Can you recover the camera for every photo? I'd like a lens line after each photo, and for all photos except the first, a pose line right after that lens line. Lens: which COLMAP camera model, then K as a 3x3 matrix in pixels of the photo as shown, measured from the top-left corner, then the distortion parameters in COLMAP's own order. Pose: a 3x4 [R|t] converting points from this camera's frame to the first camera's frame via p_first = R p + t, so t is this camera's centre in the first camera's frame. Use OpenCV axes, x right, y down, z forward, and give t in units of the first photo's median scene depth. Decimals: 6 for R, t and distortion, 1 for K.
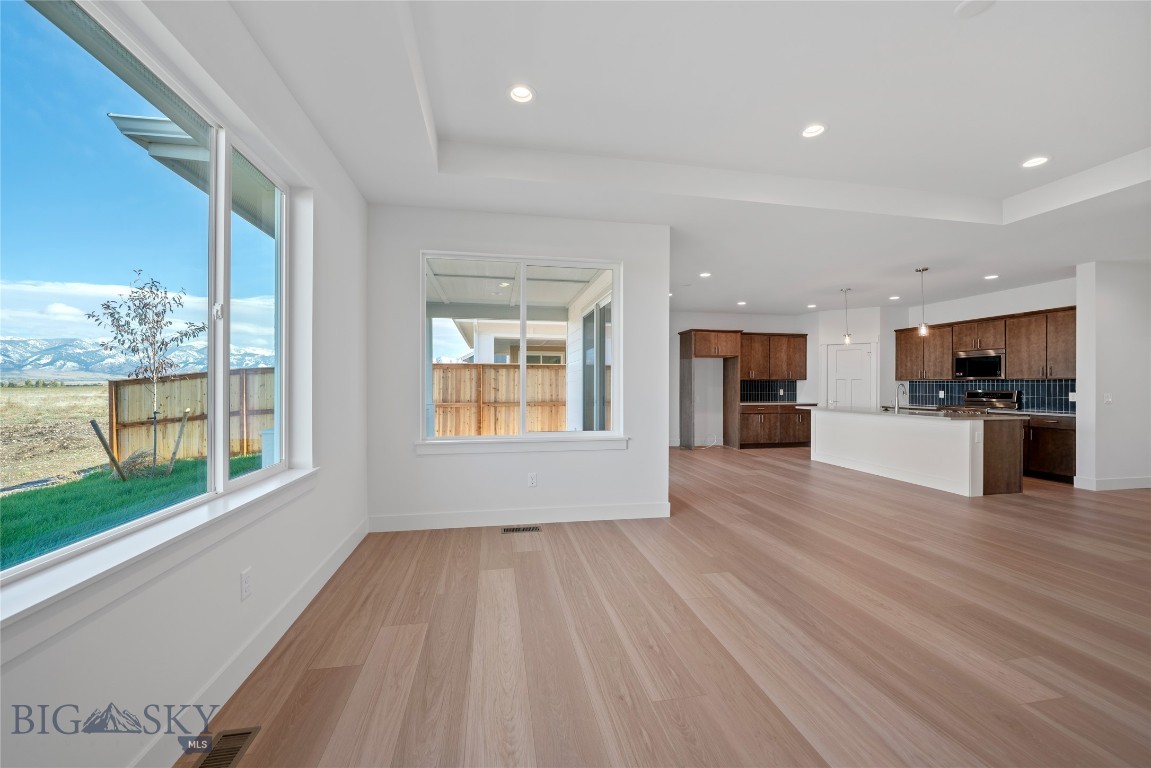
lens RADIAL K [[436.0, 0, 578.6], [0, 436.0, 385.6], [0, 0, 1]] dist [-0.002415, -0.000353]
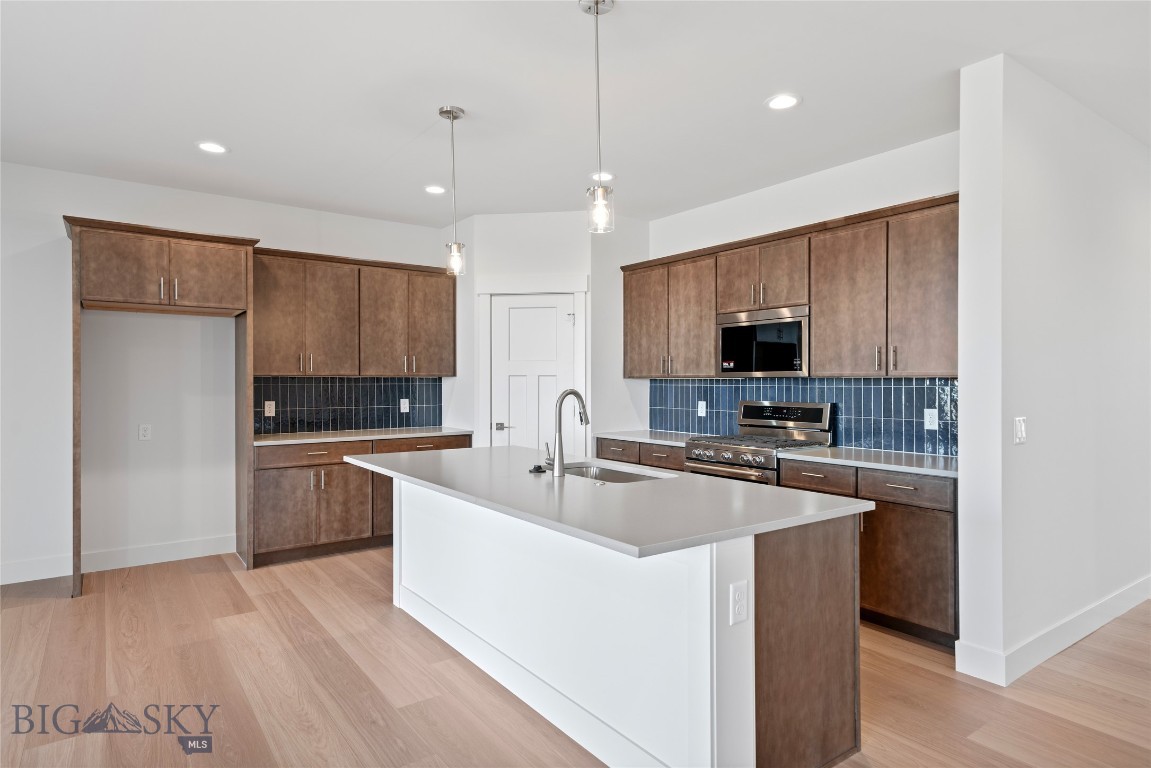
lens RADIAL K [[656.4, 0, 571.9], [0, 656.4, 381.9], [0, 0, 1]] dist [0.019933, 0.001469]
pose [[0.906344, -0.002090, 0.422535, 0.481632], [0.003017, 0.999994, -0.001526, -0.009203], [-0.422529, 0.002658, 0.906345, 0.497448]]
